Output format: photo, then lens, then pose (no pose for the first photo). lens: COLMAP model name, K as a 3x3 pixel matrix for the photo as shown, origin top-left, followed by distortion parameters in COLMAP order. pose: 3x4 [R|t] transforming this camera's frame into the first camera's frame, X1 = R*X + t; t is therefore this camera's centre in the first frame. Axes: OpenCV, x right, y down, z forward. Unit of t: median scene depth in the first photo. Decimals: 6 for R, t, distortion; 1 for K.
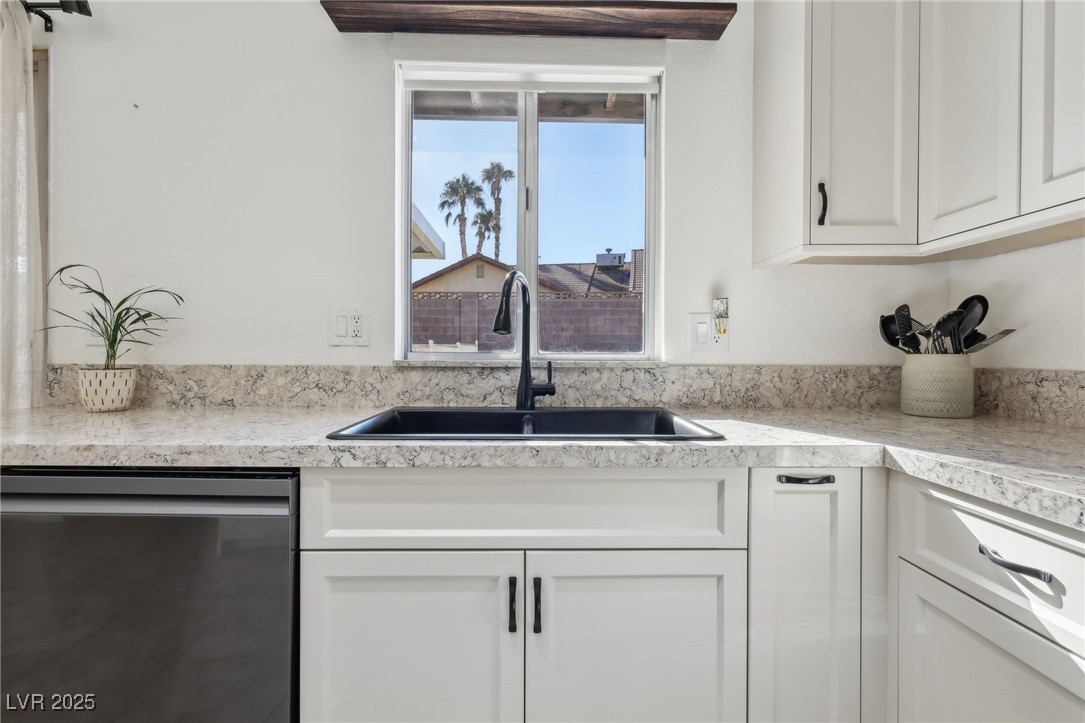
lens RADIAL K [[515.6, 0, 535.9], [0, 515.6, 361.9], [0, 0, 1]] dist [-0.003403, 0.002091]
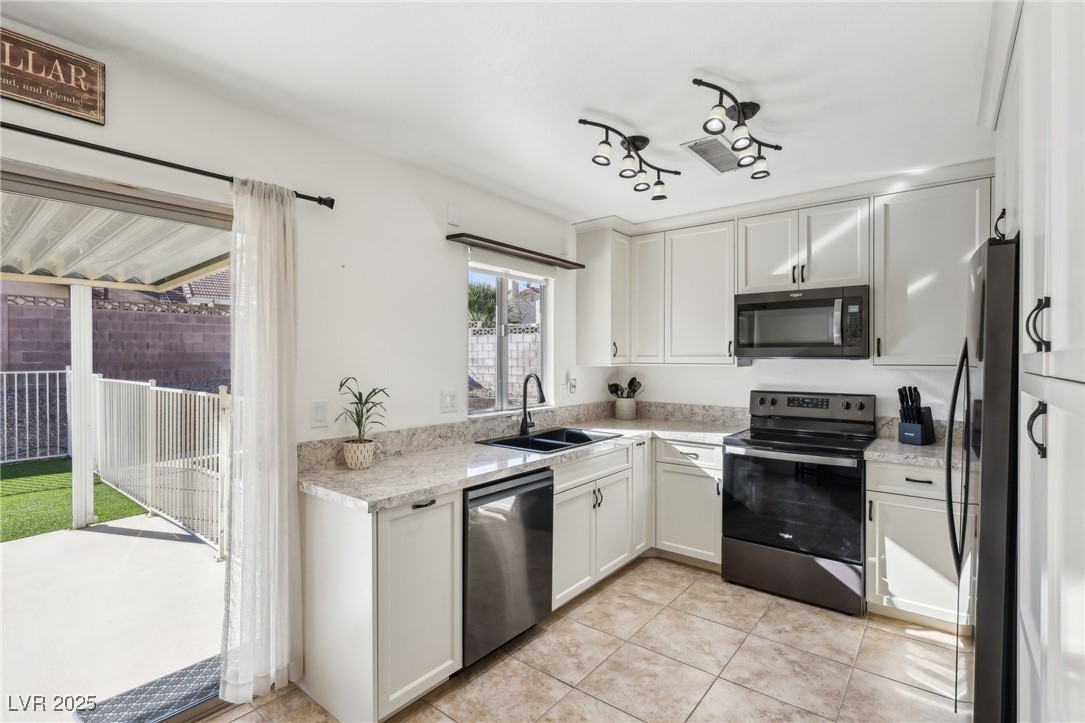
lens RADIAL K [[515.6, 0, 540.0], [0, 515.6, 361.9], [0, 0, 1]] dist [-0.003403, 0.002091]
pose [[0.631852, -0.013045, 0.774980, -0.202267], [0.018228, 0.999832, 0.001969, -0.026485], [-0.774875, 0.012882, 0.631983, -0.051238]]
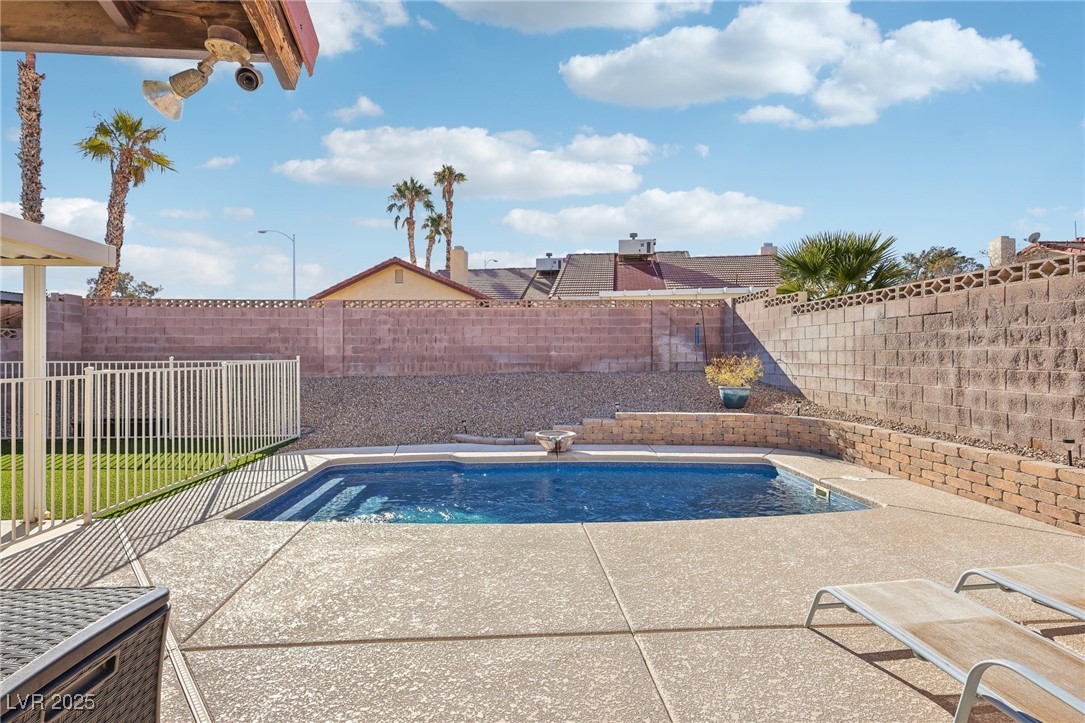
lens RADIAL K [[515.6, 0, 537.8], [0, 515.6, 352.4], [0, 0, 1]] dist [-0.003403, 0.002091]
pose [[0.999563, -0.004202, 0.029273, 0.206396], [0.004923, 0.999685, -0.024592, -0.017529], [-0.029160, 0.024726, 0.999269, 0.072498]]
